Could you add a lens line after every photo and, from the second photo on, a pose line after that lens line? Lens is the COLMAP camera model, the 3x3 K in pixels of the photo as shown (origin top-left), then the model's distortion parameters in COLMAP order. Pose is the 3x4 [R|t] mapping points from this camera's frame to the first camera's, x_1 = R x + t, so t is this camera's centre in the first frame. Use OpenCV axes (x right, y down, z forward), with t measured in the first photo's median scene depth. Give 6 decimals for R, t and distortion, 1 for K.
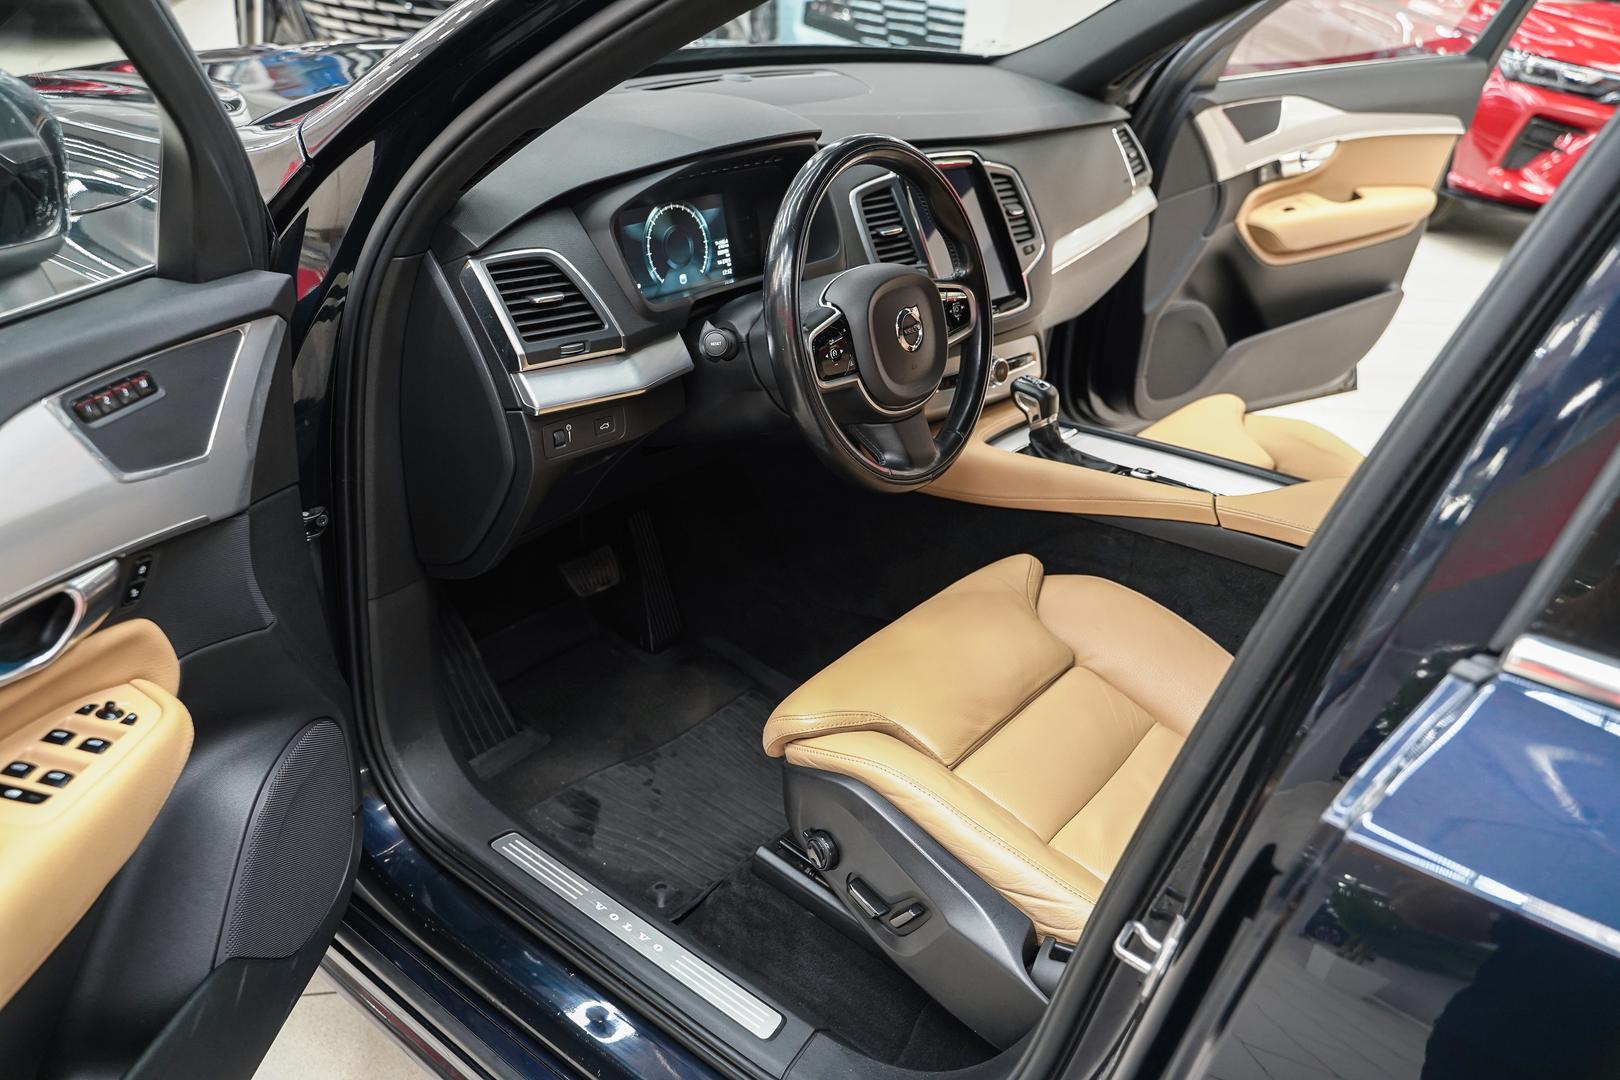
lens RADIAL K [[1297.0, 0, 810.0], [0, 1297.0, 540.0], [0, 0, 1]] dist [-0.012607, 0.007600]
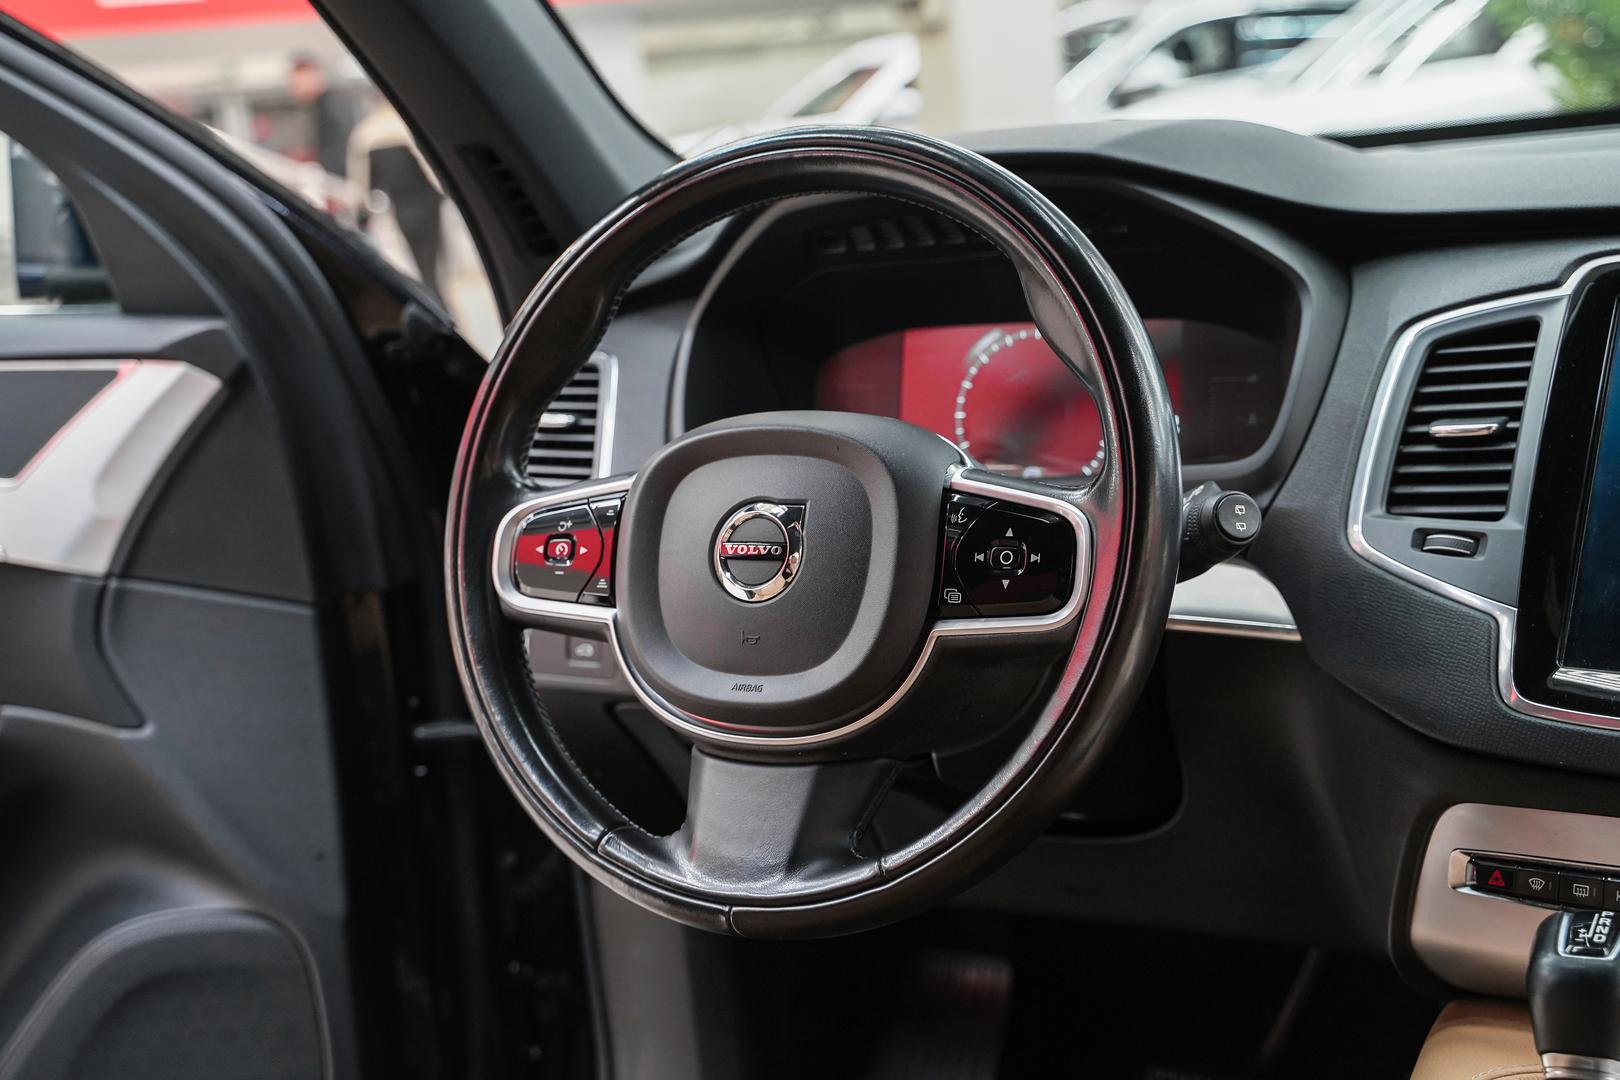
lens RADIAL K [[2089.7, 0, 810.0], [0, 2089.7, 540.0], [0, 0, 1]] dist [0.024220, -0.364034]
pose [[0.156311, 0.083775, -0.984149, 0.609554], [-0.363546, 0.931327, 0.021538, -0.150640], [0.918369, 0.354416, 0.176033, 0.720113]]
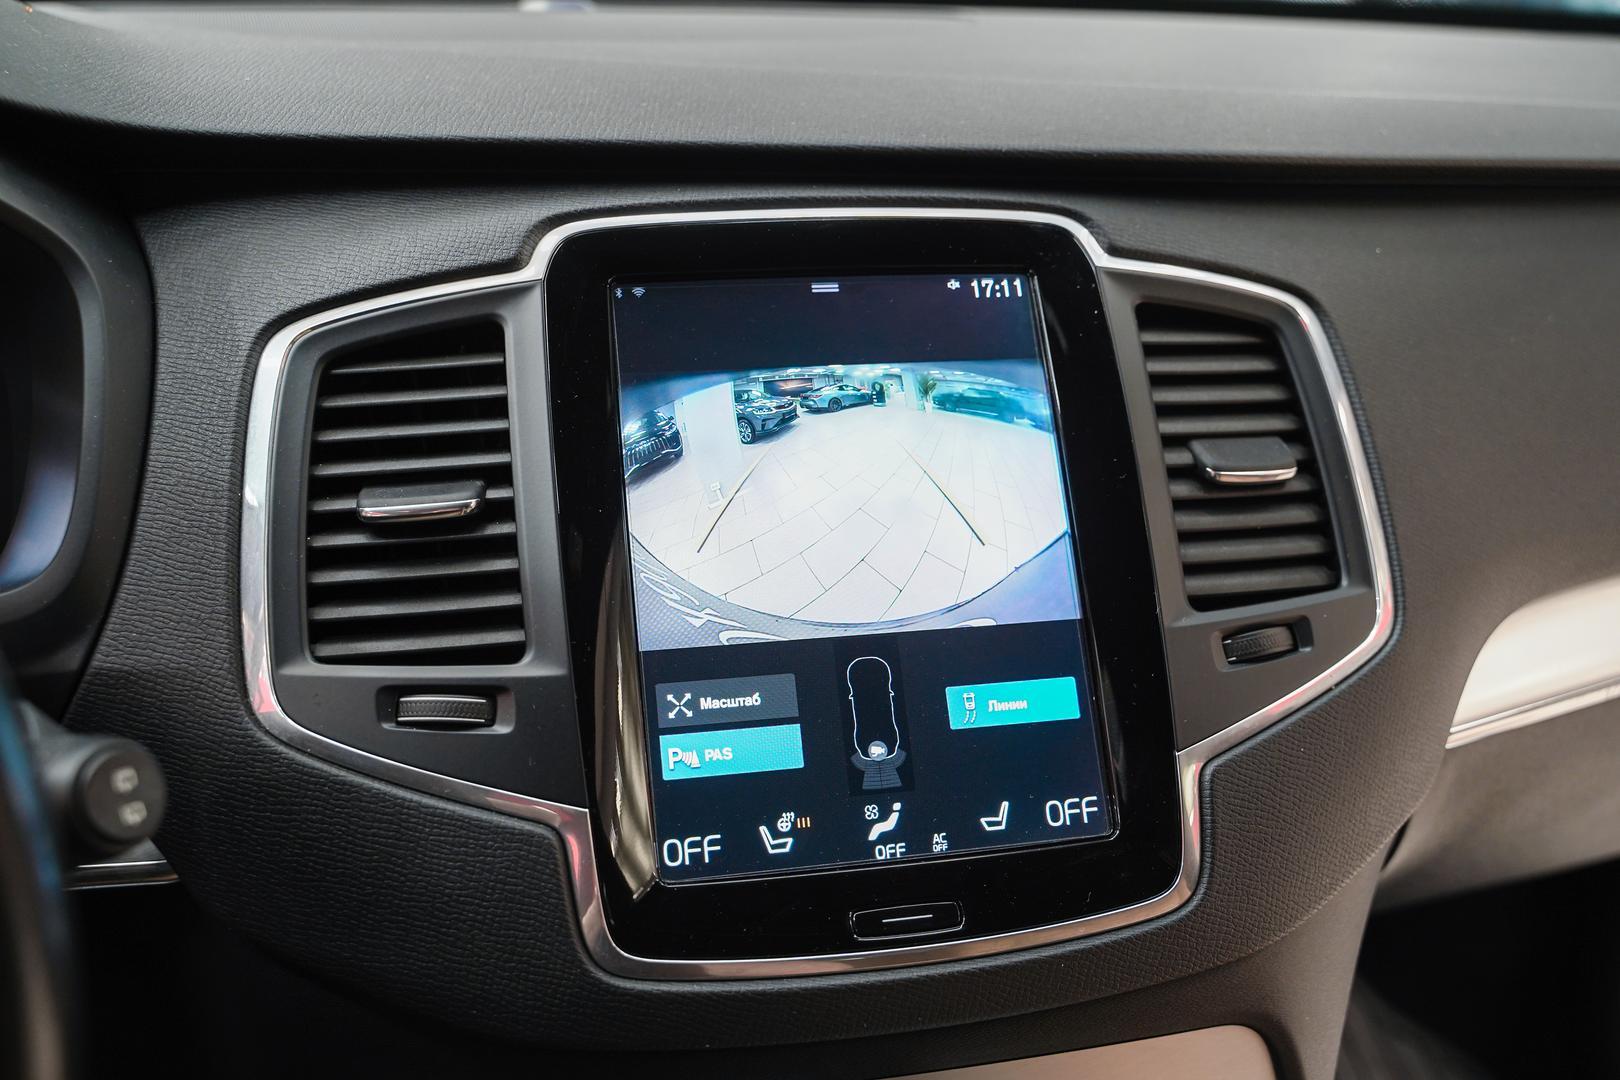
lens RADIAL K [[1531.6, 0, 815.0], [0, 1531.6, 506.1], [0, 0, 1]] dist [0.009251, -0.004026]
pose [[0.849355, 0.114714, -0.515206, 0.255265], [-0.199755, 0.973356, -0.112587, -0.217123], [0.488564, 0.198541, 0.849639, 0.788271]]
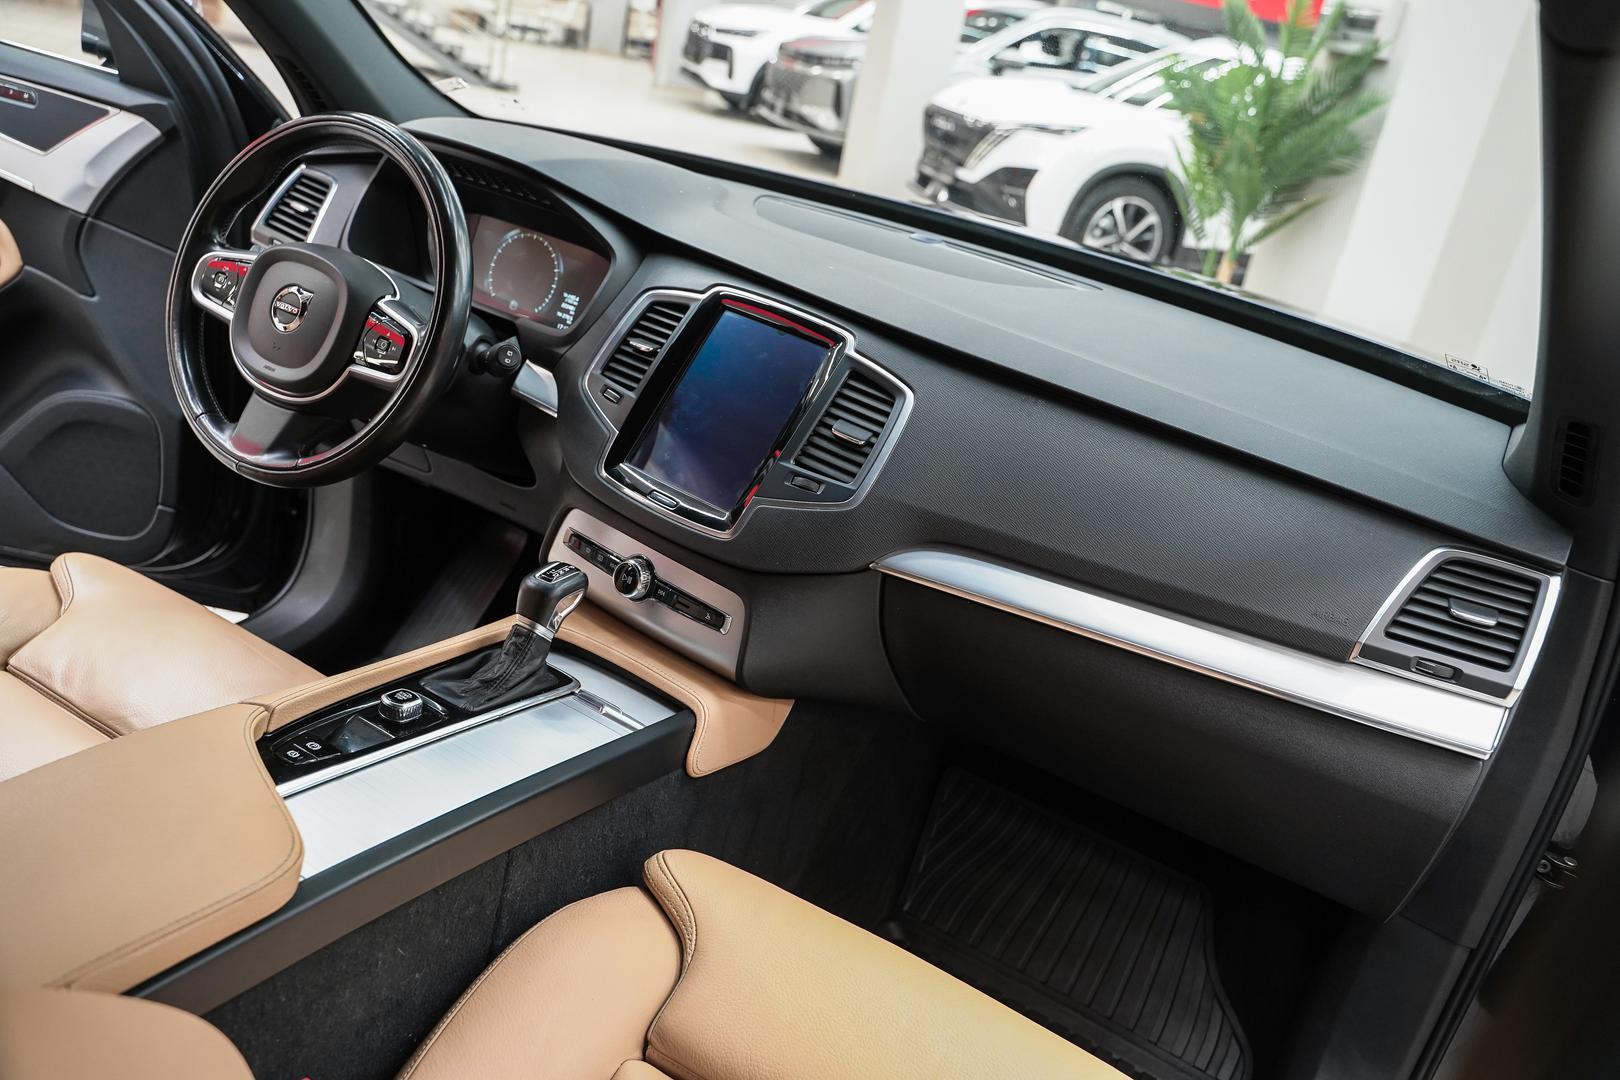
lens RADIAL K [[1297.0, 0, 810.0], [0, 1297.0, 540.0], [0, 0, 1]] dist [-0.012607, 0.007600]
pose [[0.139166, 0.318124, -0.937779, 0.842433], [-0.612126, 0.772037, 0.171060, -0.338440], [0.778418, 0.550233, 0.302173, 0.887639]]
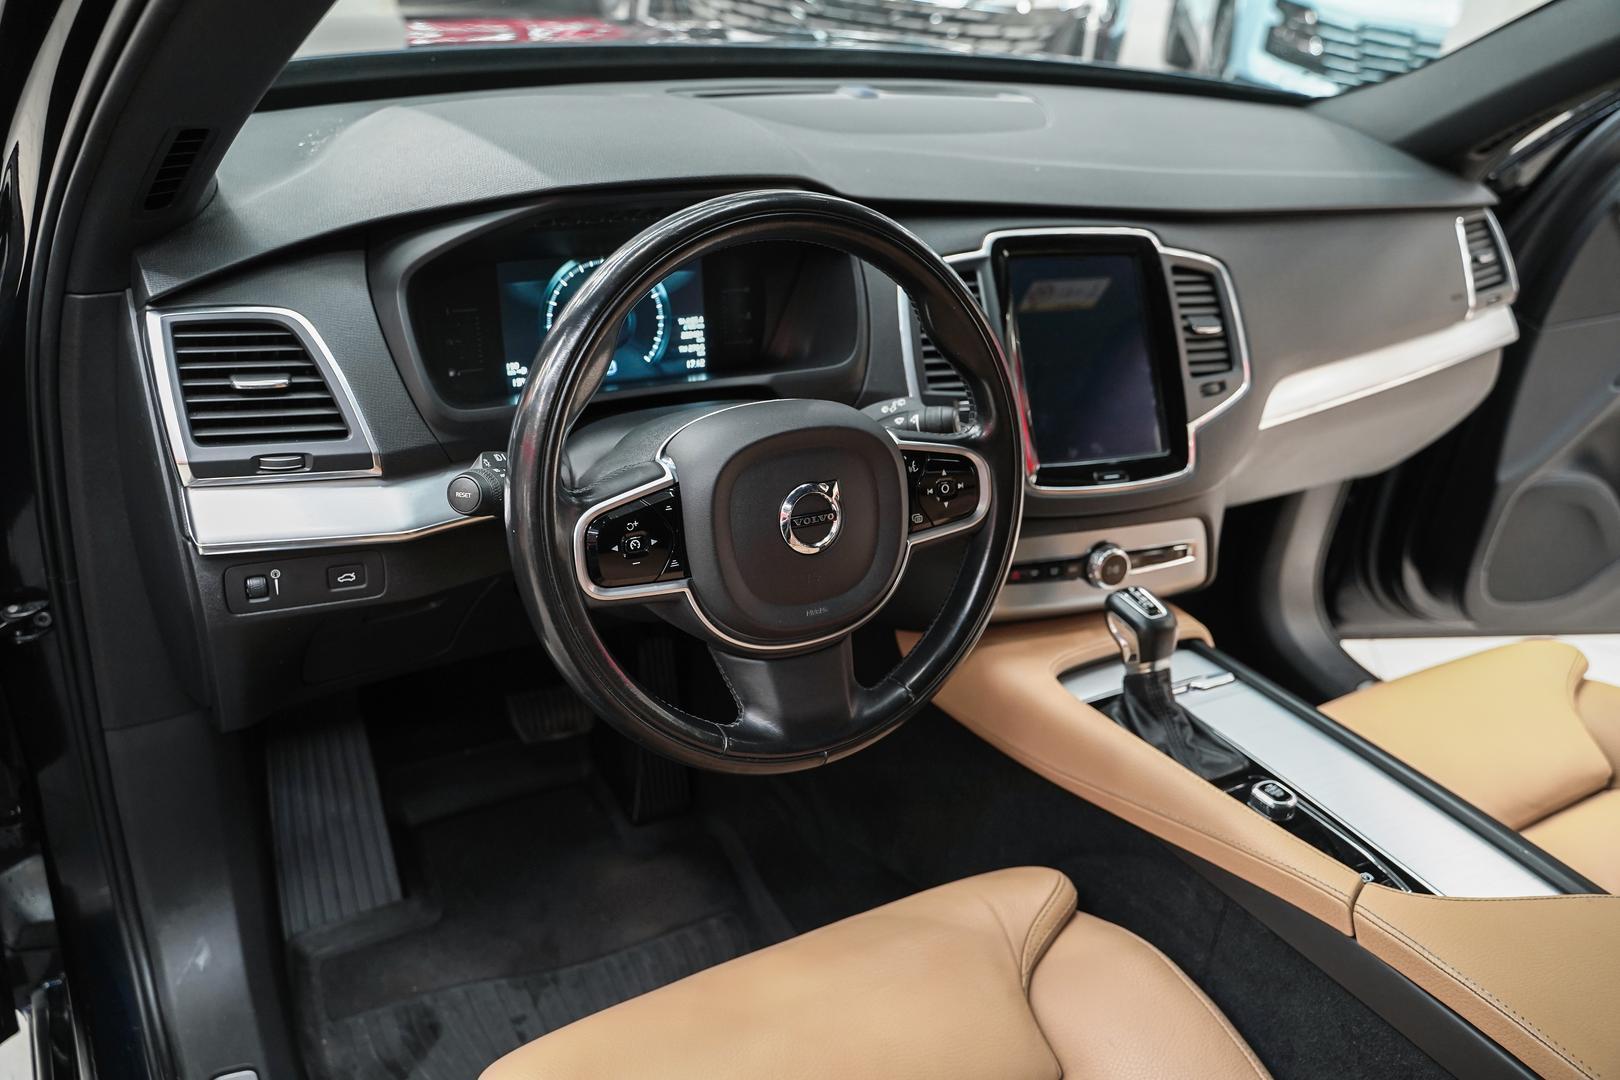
lens RADIAL K [[1297.0, 0, 810.0], [0, 1297.0, 540.0], [0, 0, 1]] dist [-0.012607, 0.007600]
pose [[0.929386, 0.191545, -0.315518, 0.216536], [-0.195130, 0.980563, 0.020506, -0.132793], [0.313313, 0.042509, 0.948698, 0.346178]]
